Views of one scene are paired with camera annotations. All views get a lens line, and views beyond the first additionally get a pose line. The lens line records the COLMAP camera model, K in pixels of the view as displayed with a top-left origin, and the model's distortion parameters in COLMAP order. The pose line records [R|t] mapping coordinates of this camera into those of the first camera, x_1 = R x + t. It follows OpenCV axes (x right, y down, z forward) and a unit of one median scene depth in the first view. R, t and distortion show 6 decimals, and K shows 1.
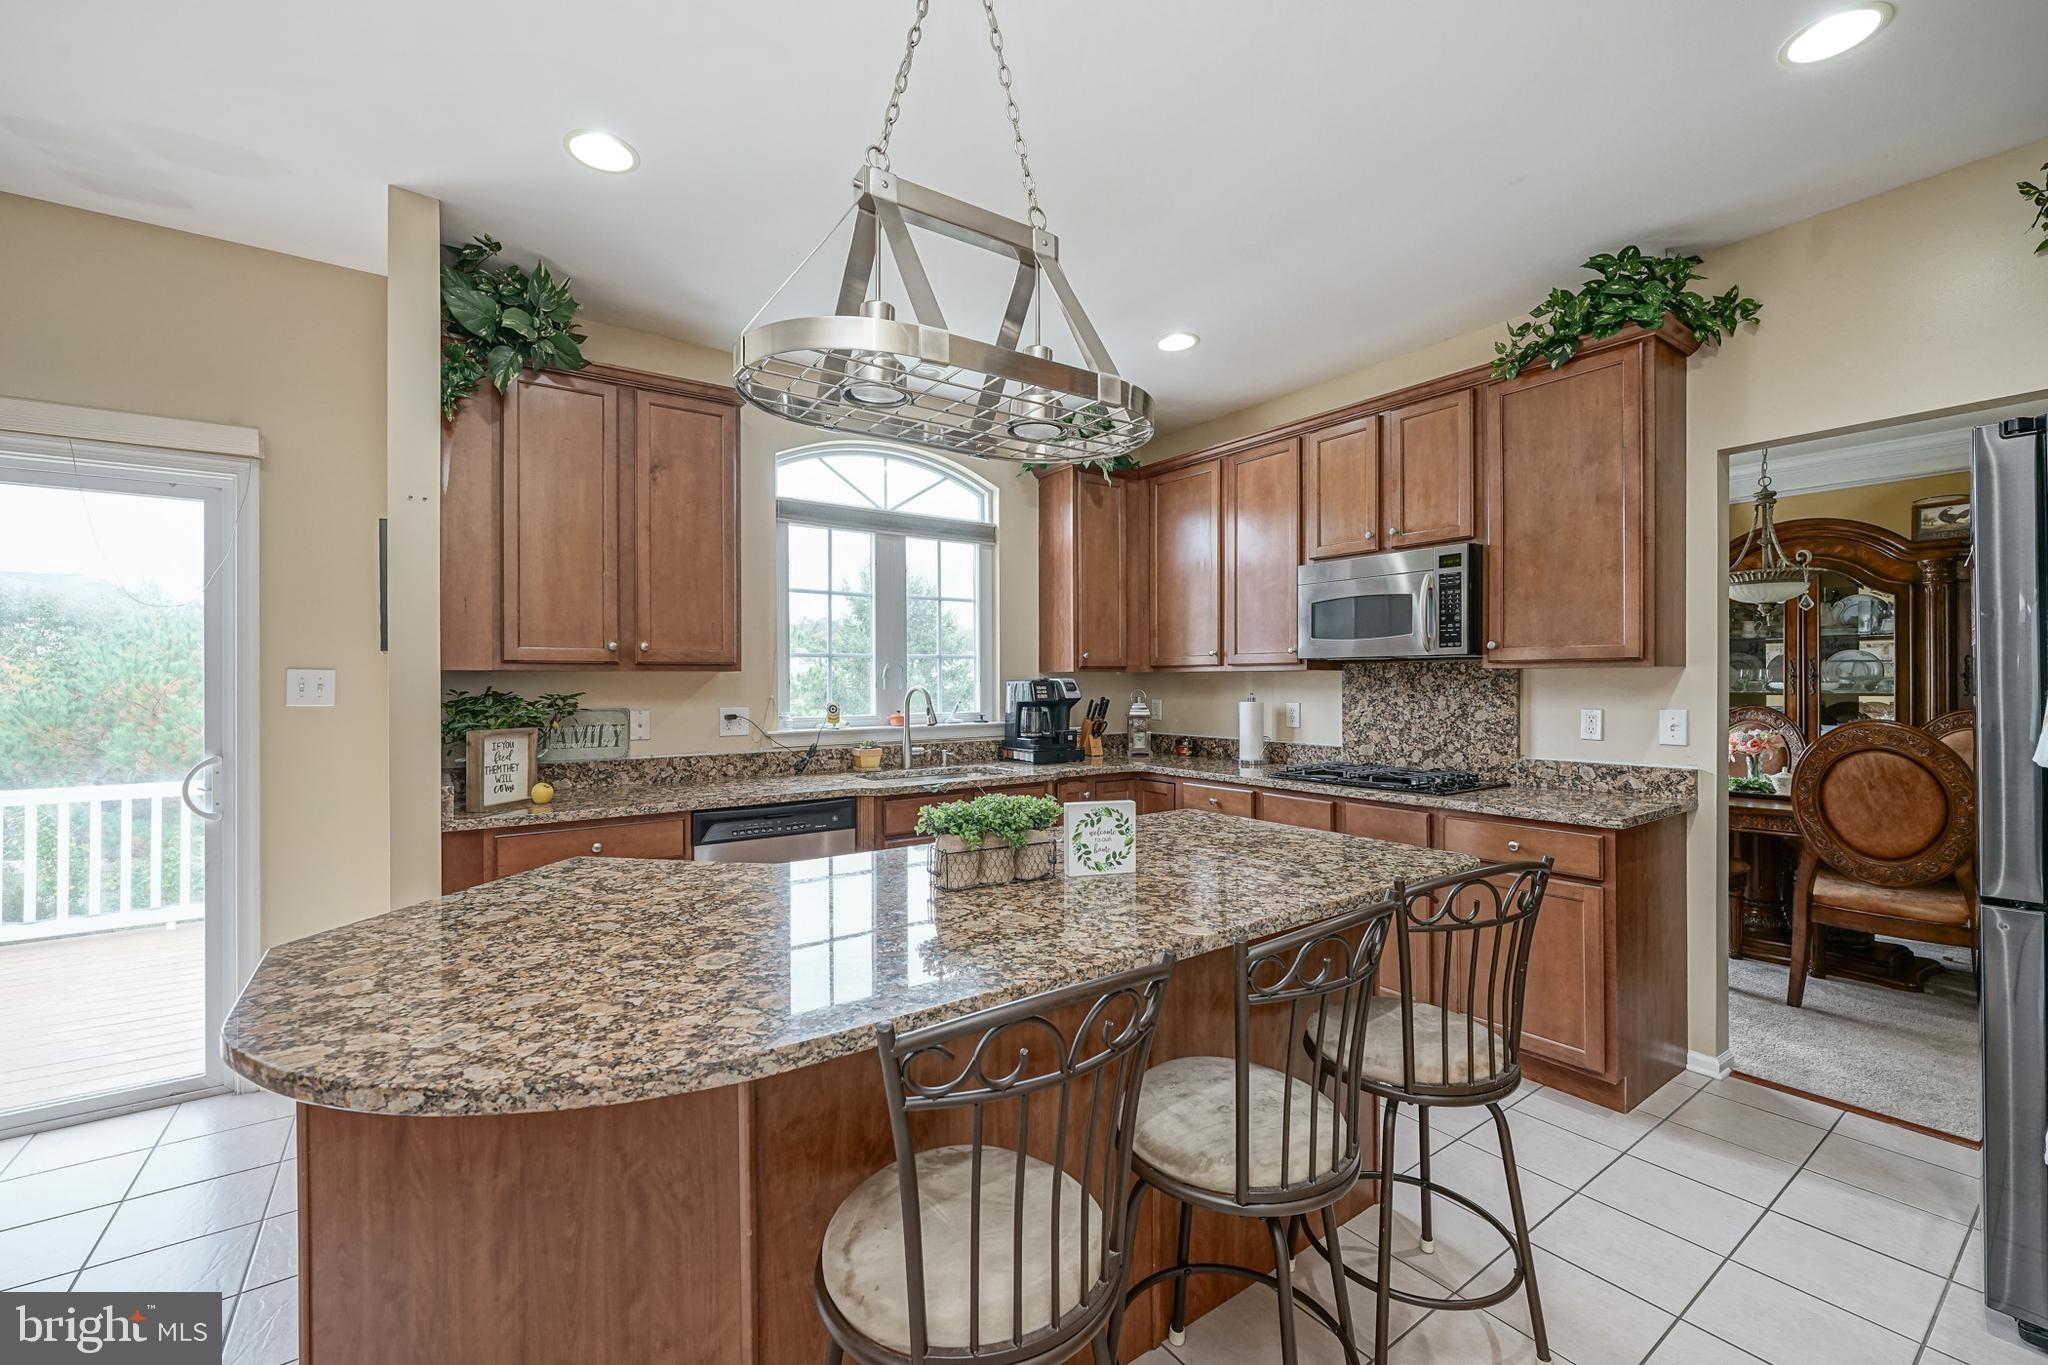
lens RADIAL K [[823.6, 0, 1039.9], [0, 823.6, 683.8], [0, 0, 1]] dist [-0.000892, 0.000273]
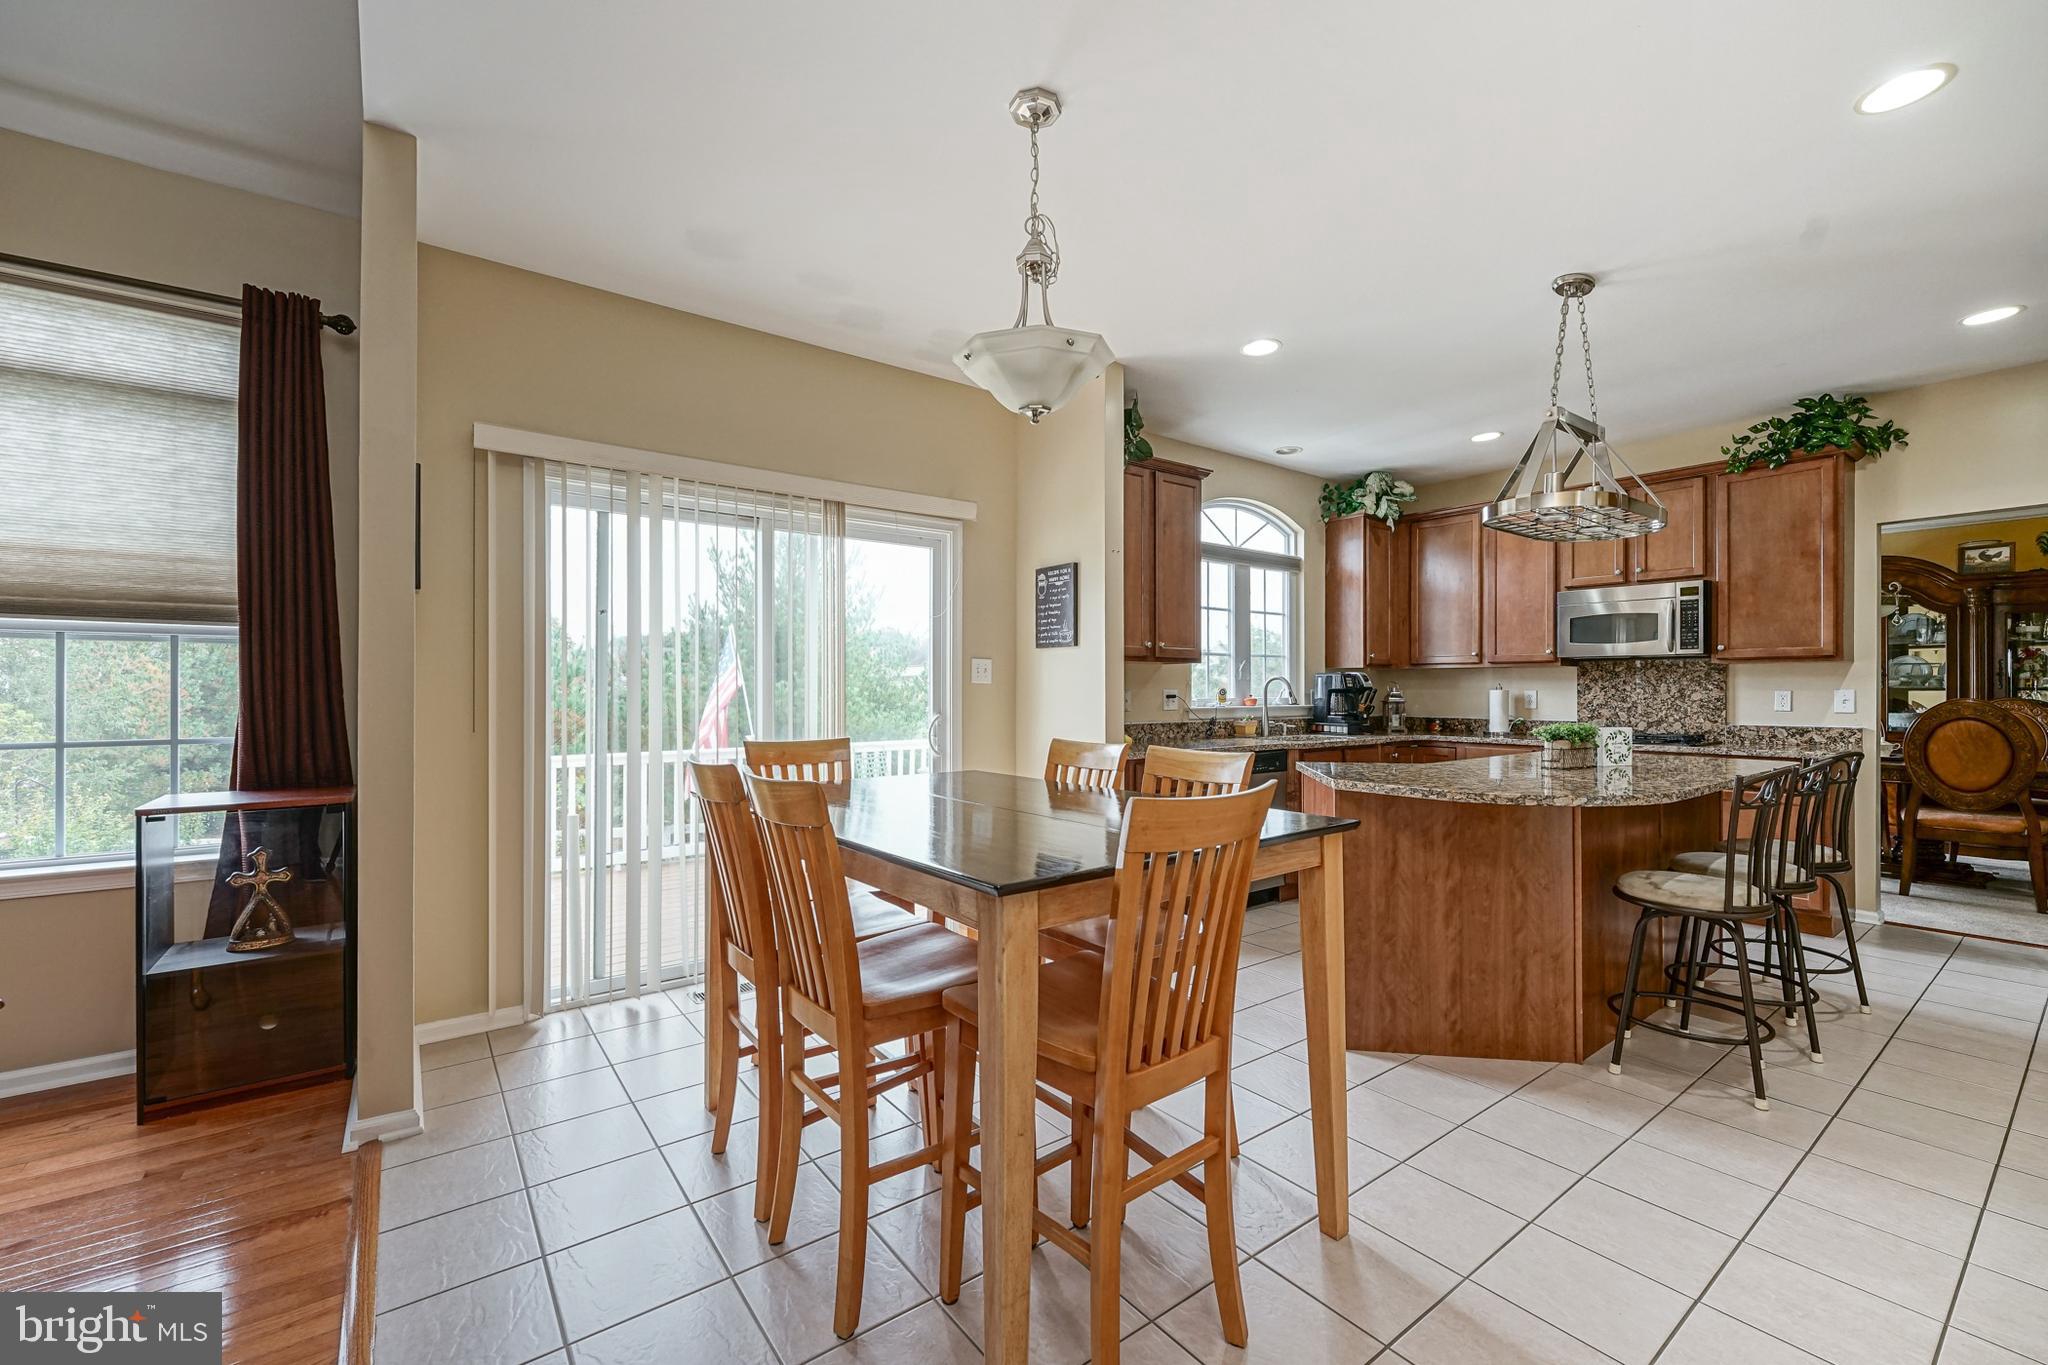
lens RADIAL K [[823.6, 0, 1055.7], [0, 823.6, 686.2], [0, 0, 1]] dist [-0.000892, 0.000273]
pose [[0.999561, 0.004246, 0.029307, -0.668216], [-0.004041, 0.999967, -0.007073, 0.037107], [-0.029336, 0.006952, 0.999545, -0.441018]]
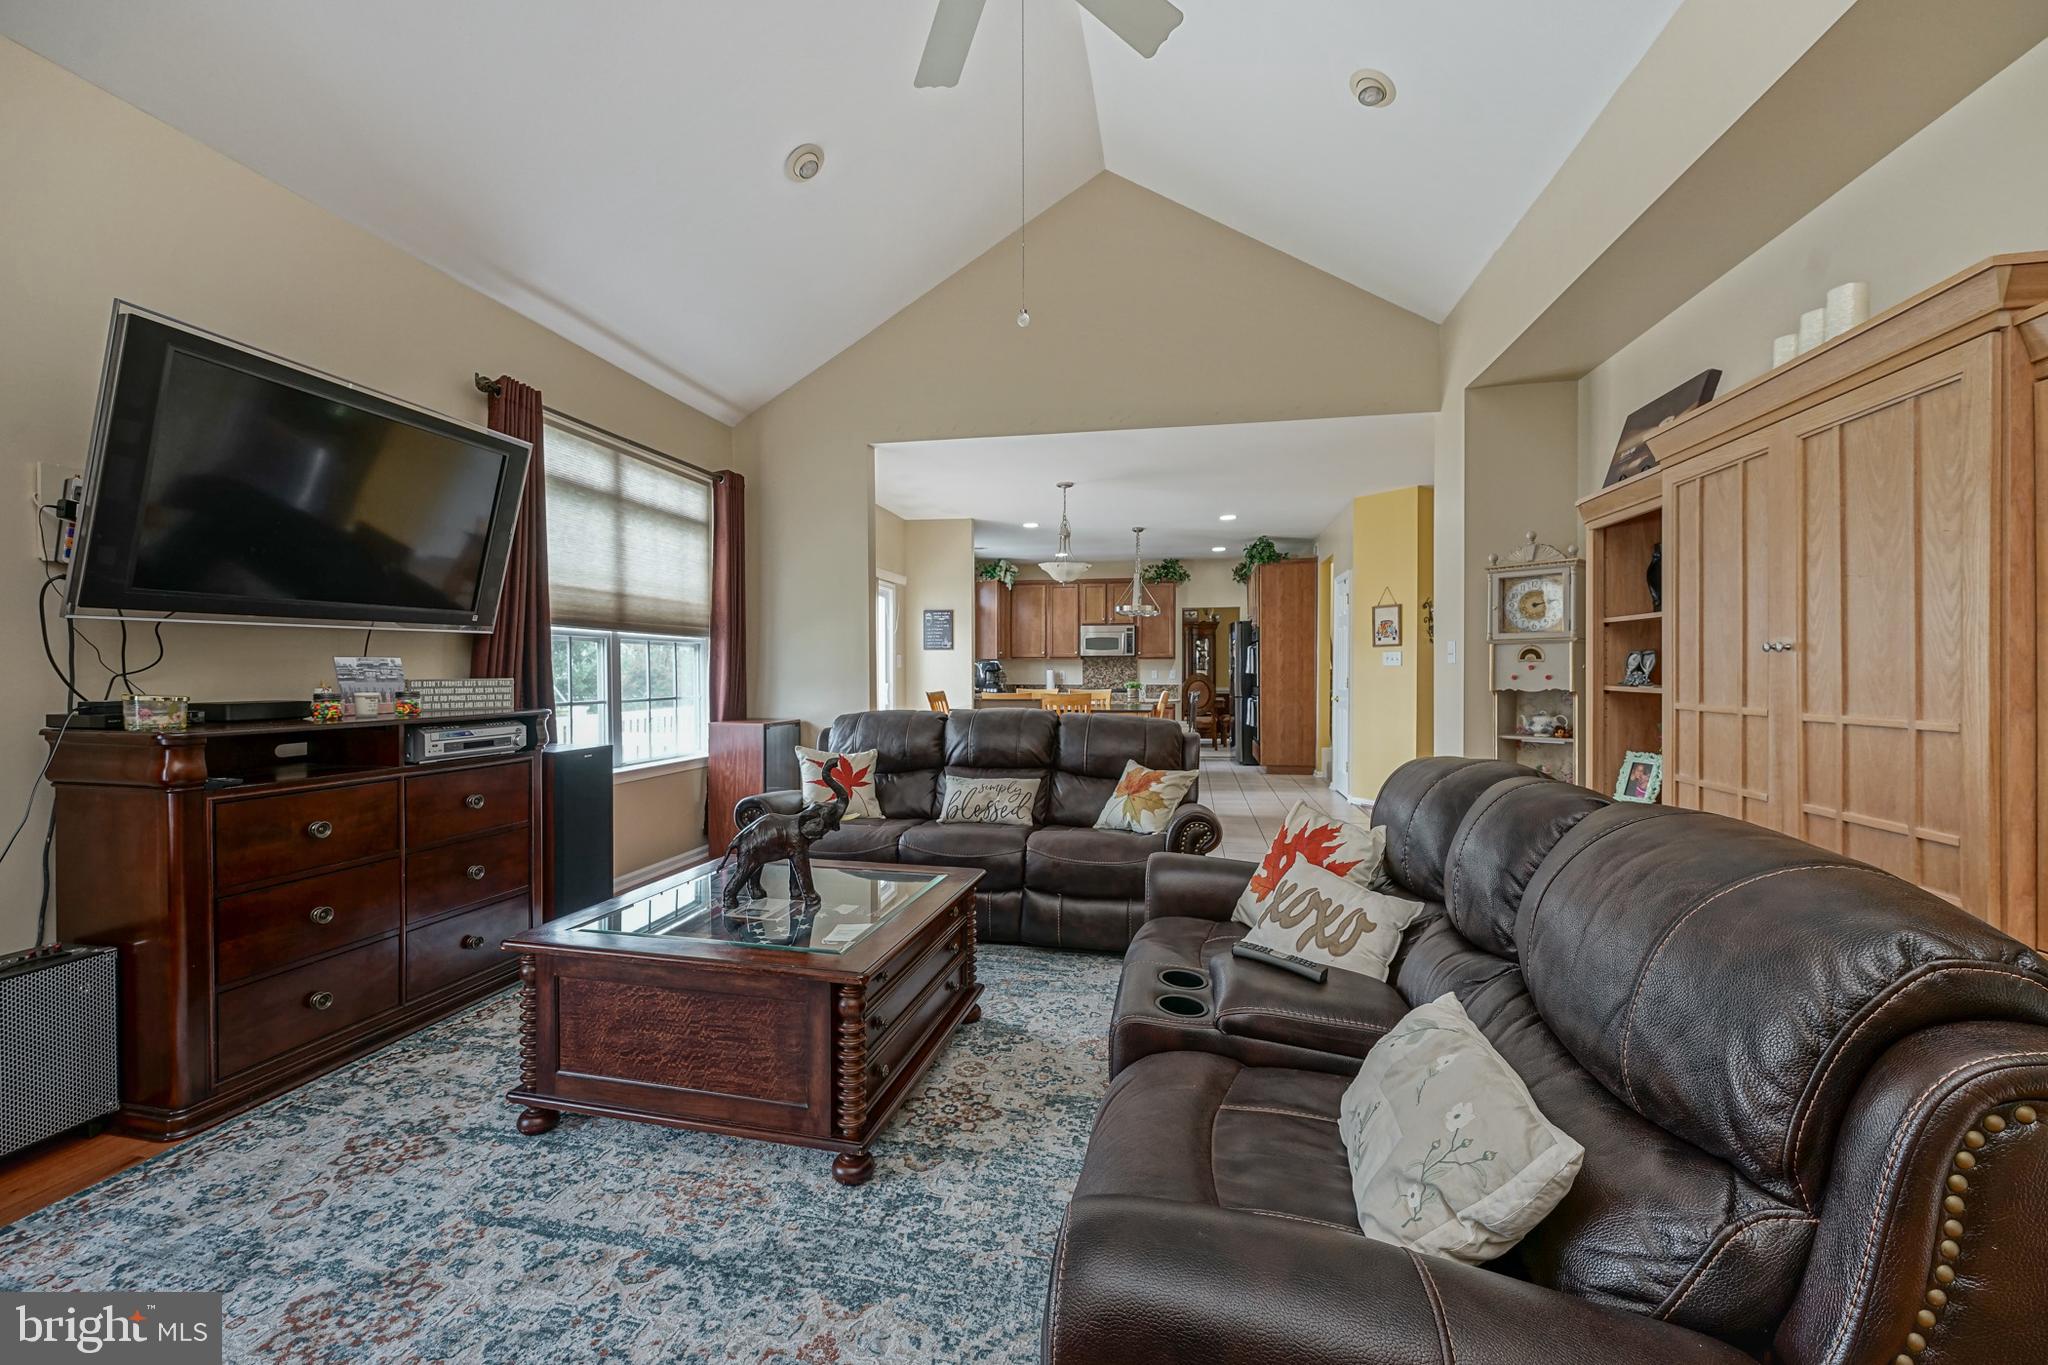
lens RADIAL K [[823.6, 0, 1028.2], [0, 823.6, 674.4], [0, 0, 1]] dist [-0.000892, 0.000273]
pose [[0.727634, 0.001651, 0.685963, -2.240456], [-0.001222, 0.999999, -0.001110, 0.050851], [-0.685964, -0.000030, 0.727635, -1.292236]]
